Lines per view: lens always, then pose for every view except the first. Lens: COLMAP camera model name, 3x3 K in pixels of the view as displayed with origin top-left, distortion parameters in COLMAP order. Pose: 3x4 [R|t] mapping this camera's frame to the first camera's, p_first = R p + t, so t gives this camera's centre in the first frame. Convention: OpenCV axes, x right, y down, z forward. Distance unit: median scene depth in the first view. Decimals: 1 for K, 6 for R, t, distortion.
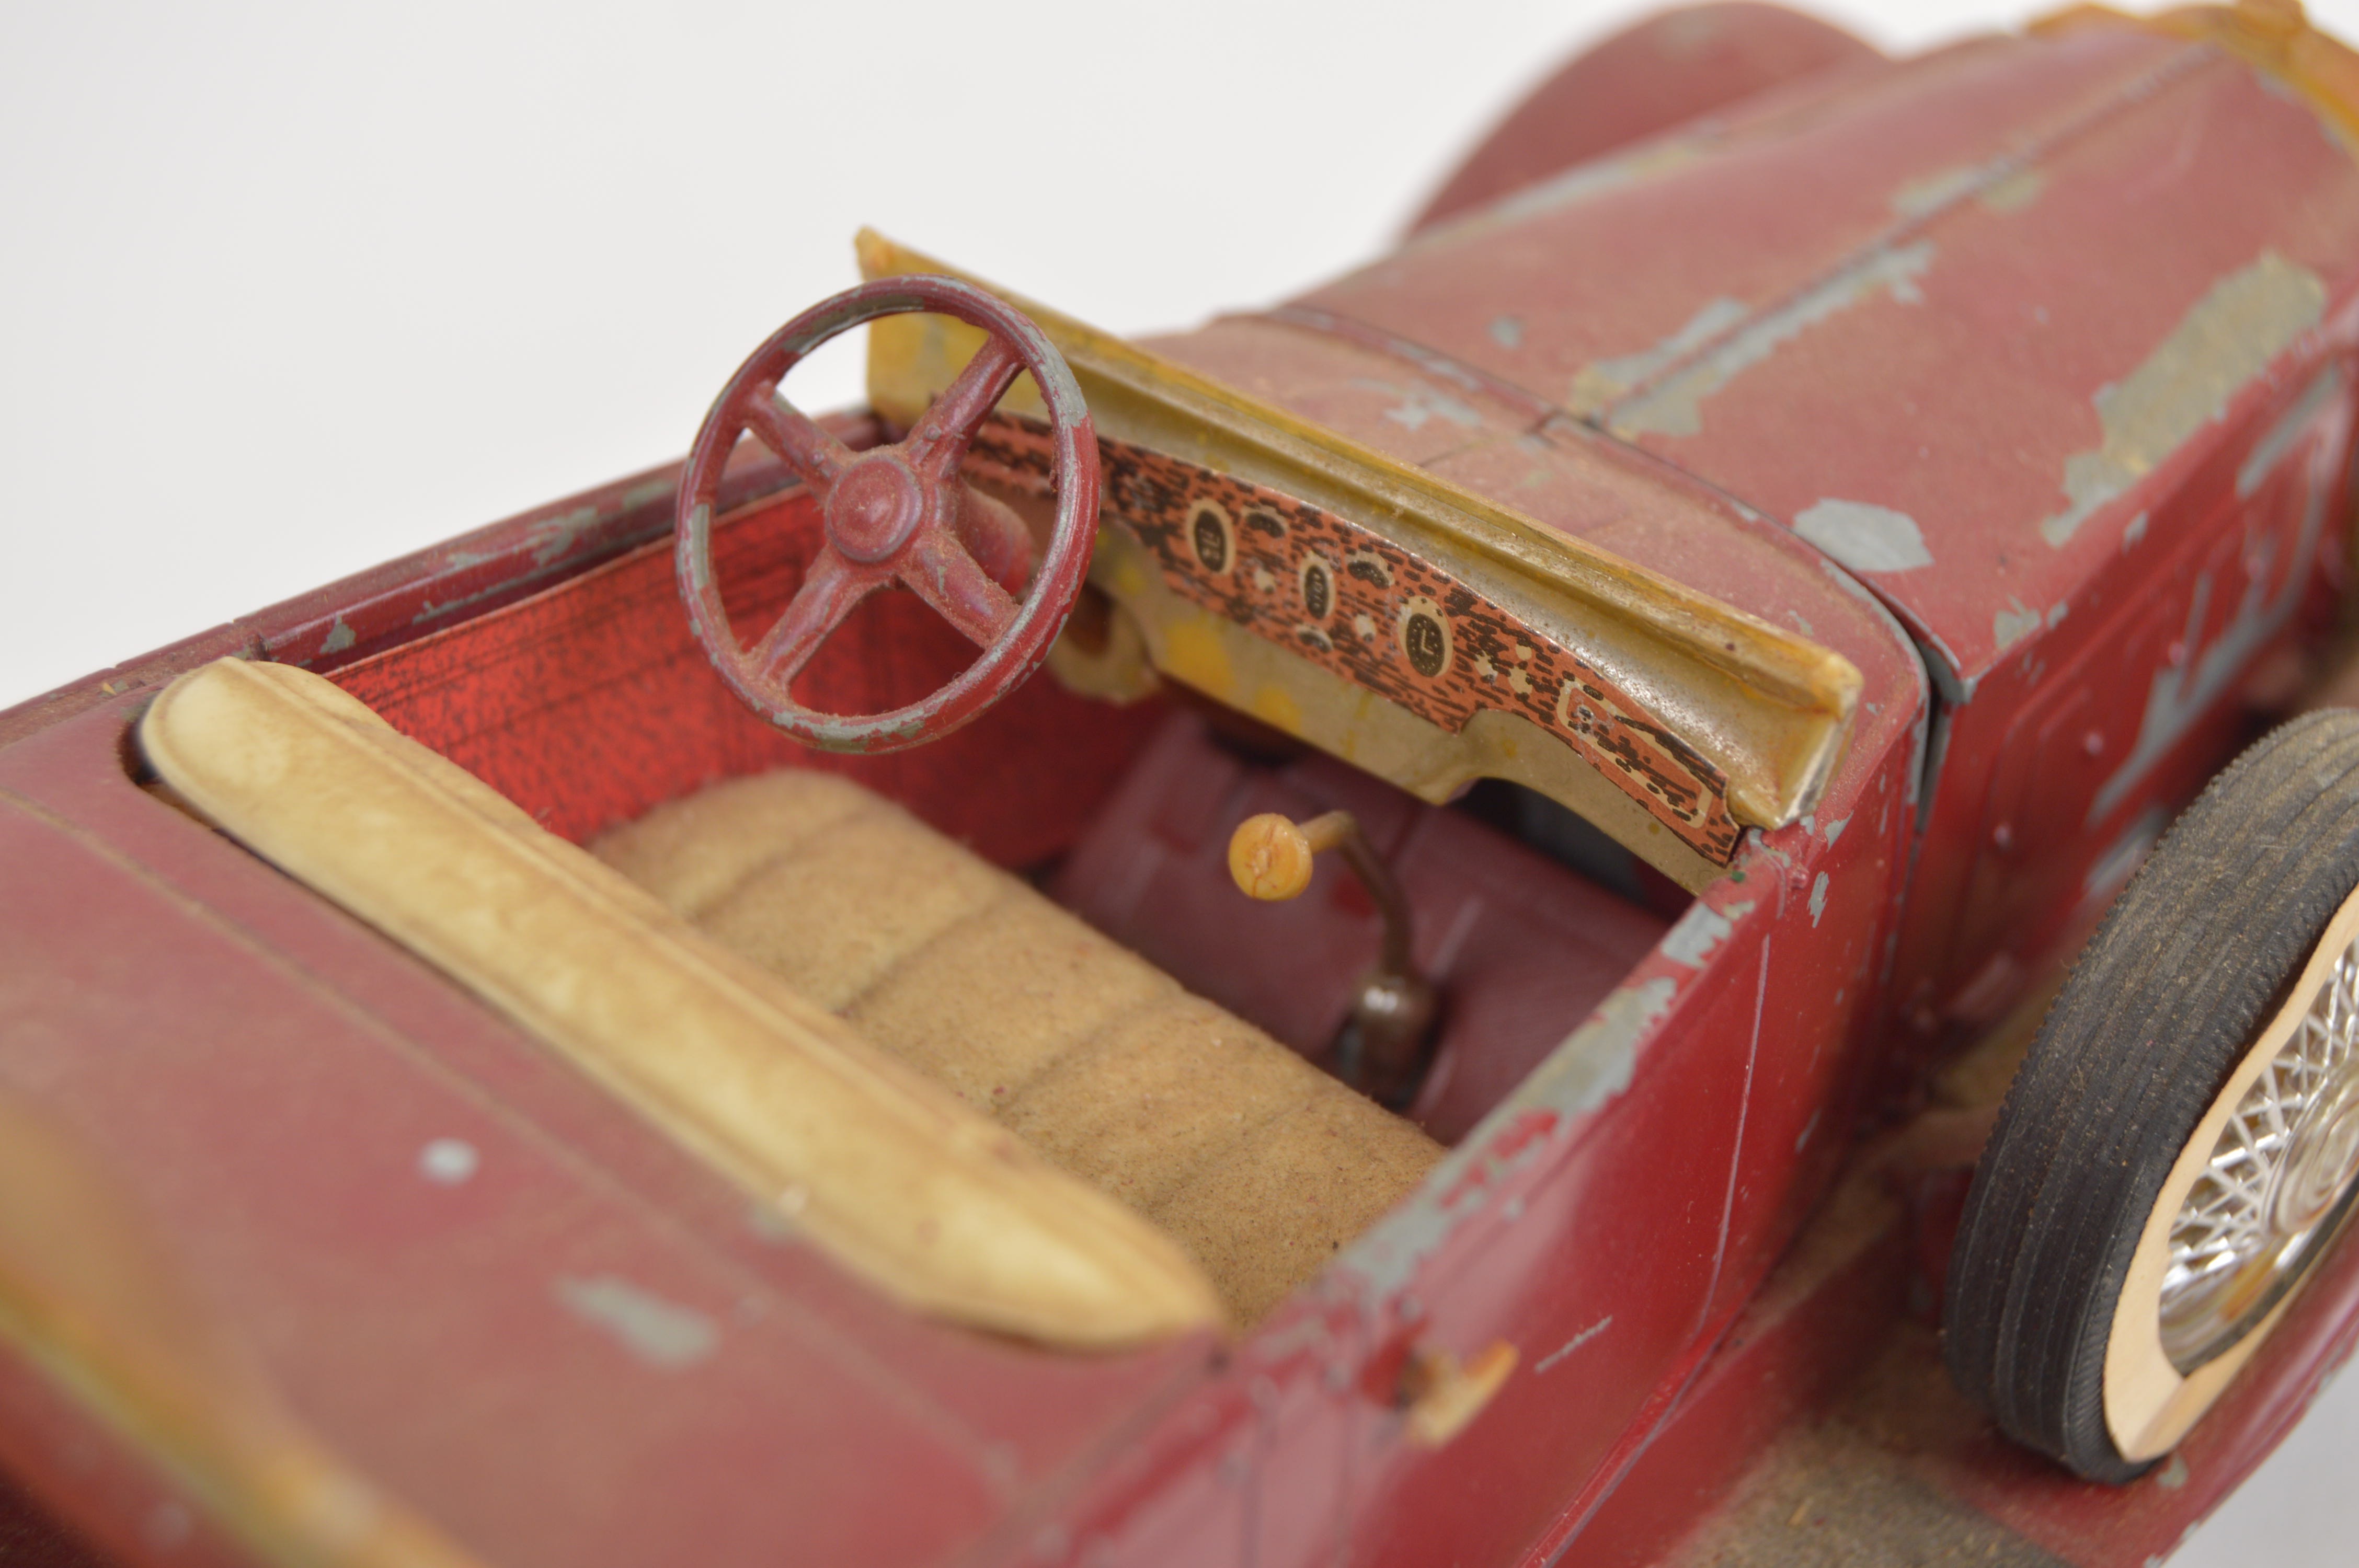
lens RADIAL K [[4579.8, 0, 1184.1], [0, 4579.8, 787.0], [0, 0, 1]] dist [-0.036424, 0.000000]
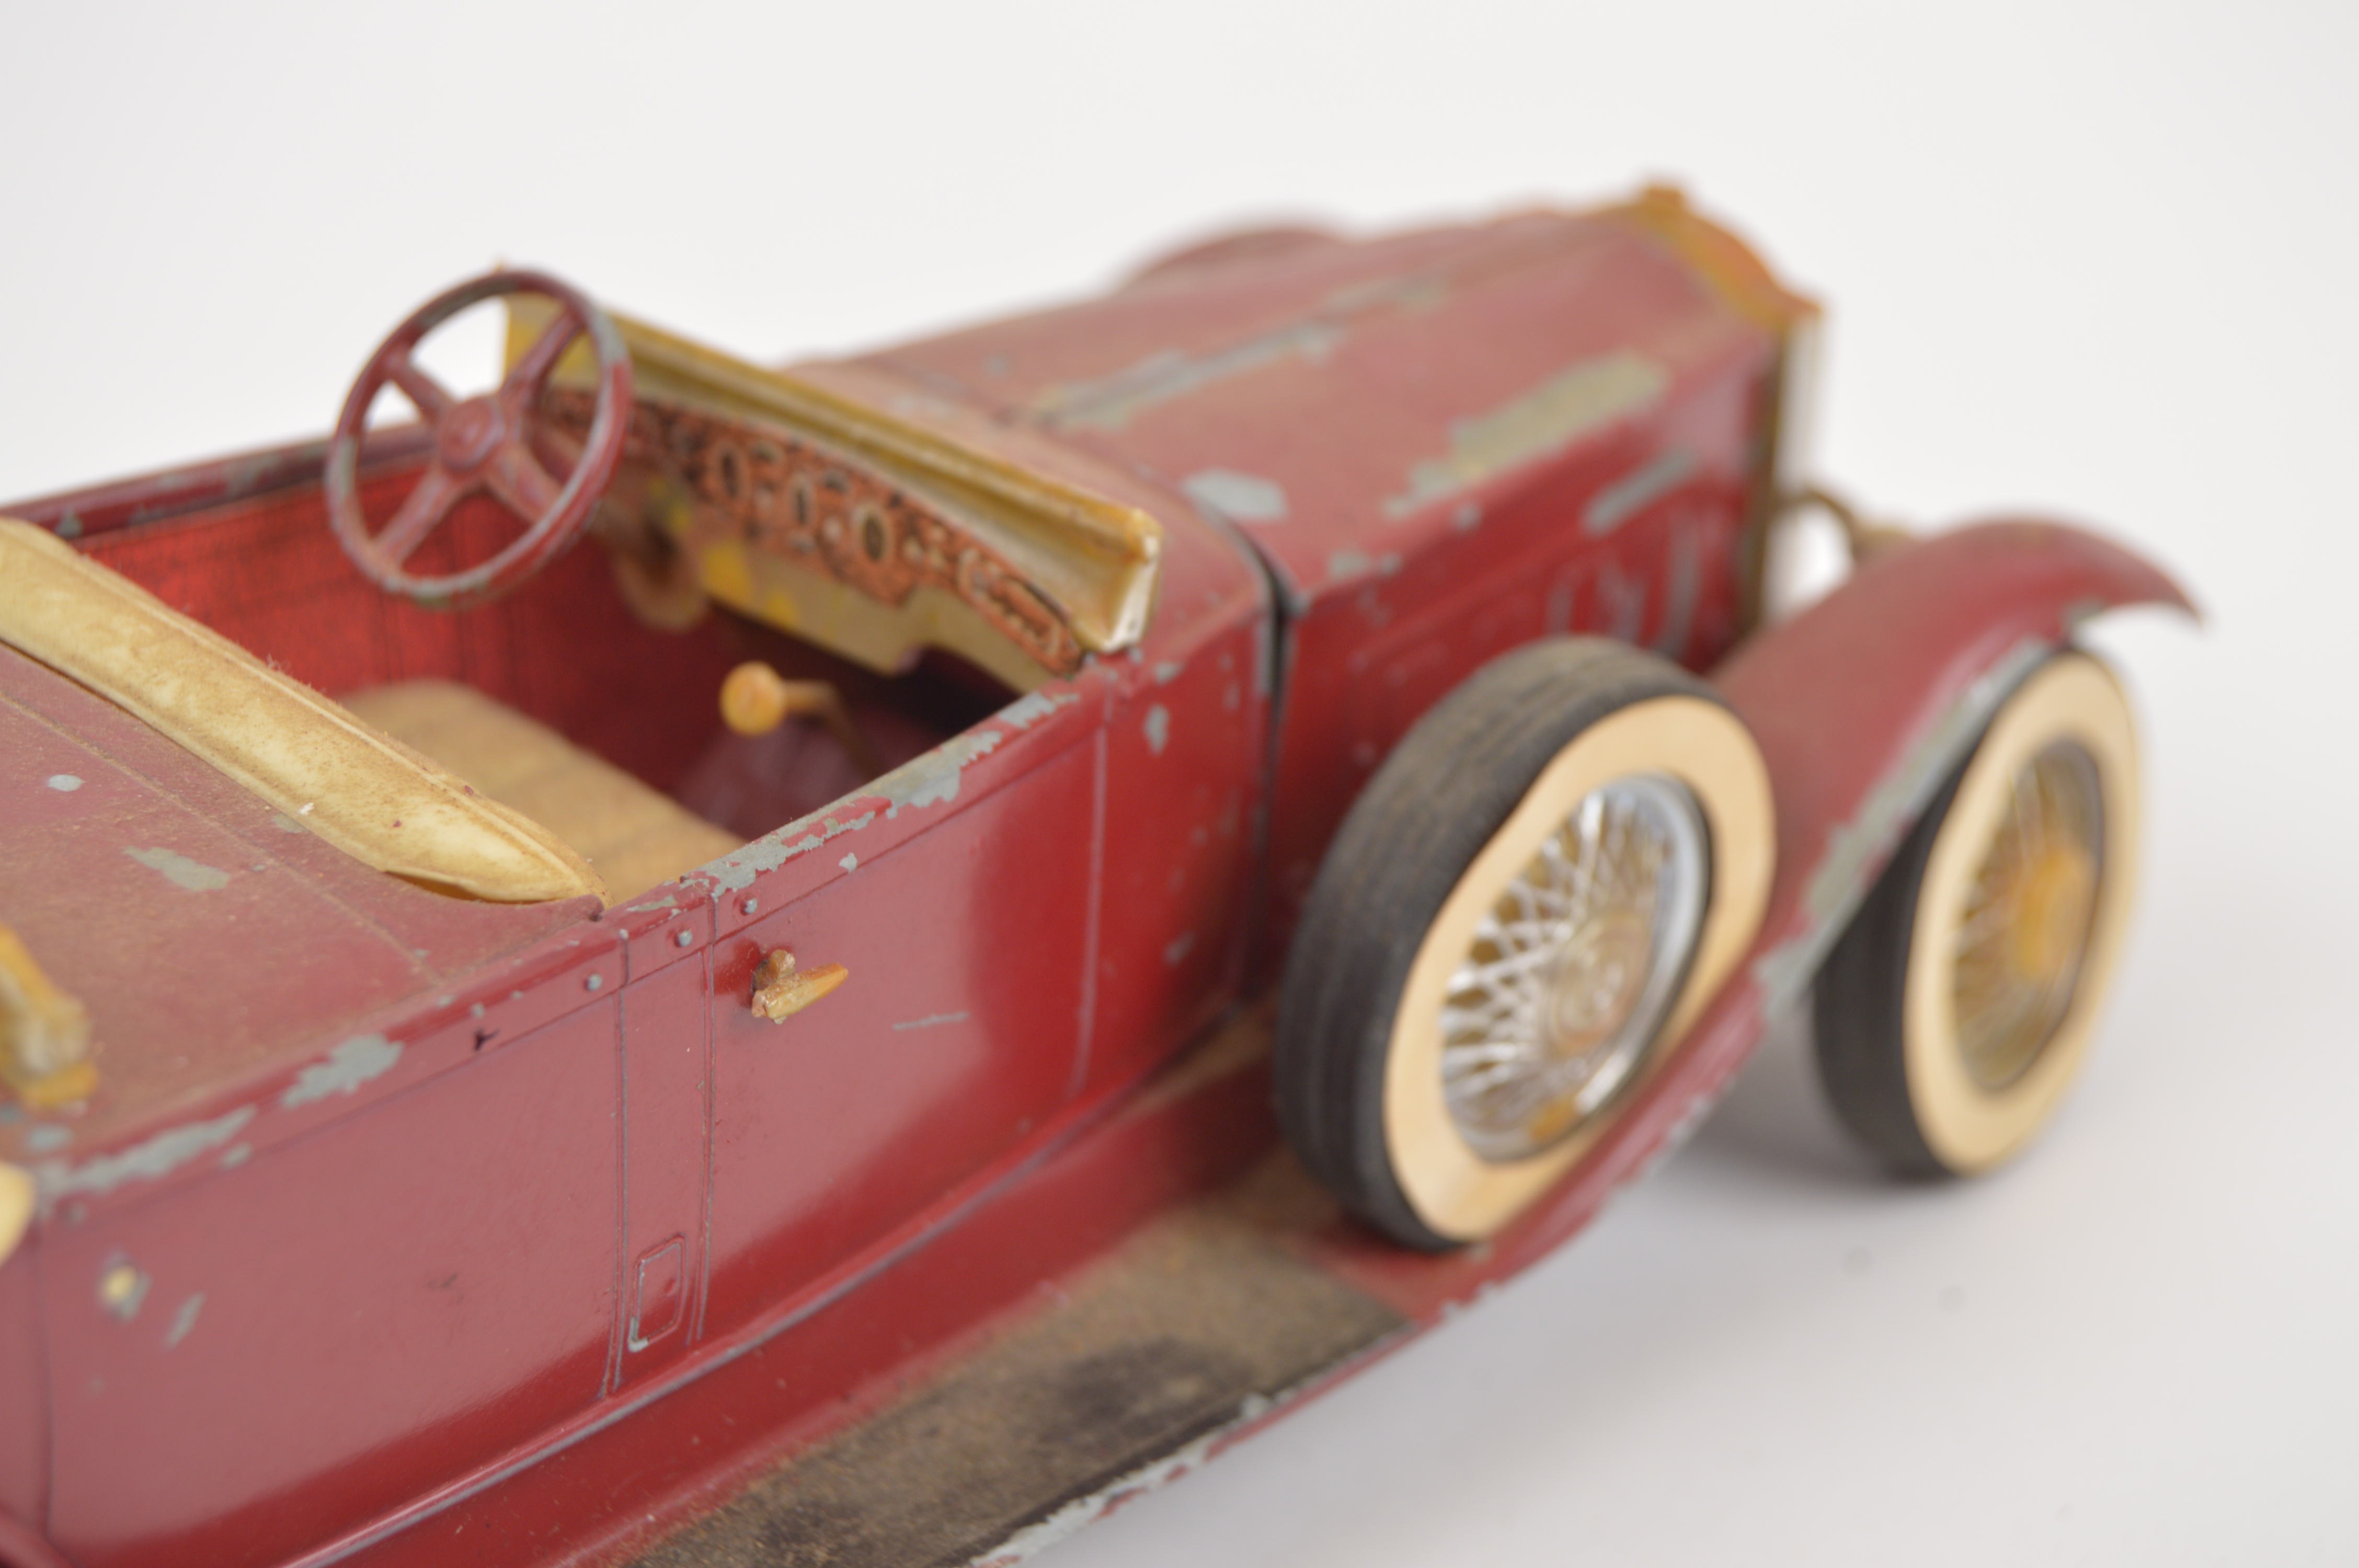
lens RADIAL K [[4579.8, 0, 1176.3], [0, 4579.8, 780.0], [0, 0, 1]] dist [-0.036424, 0.000000]
pose [[0.999210, 0.028769, -0.027406, 0.178664], [-0.032516, 0.988469, -0.147891, 0.231232], [0.022836, 0.148665, 0.988624, -0.297272]]
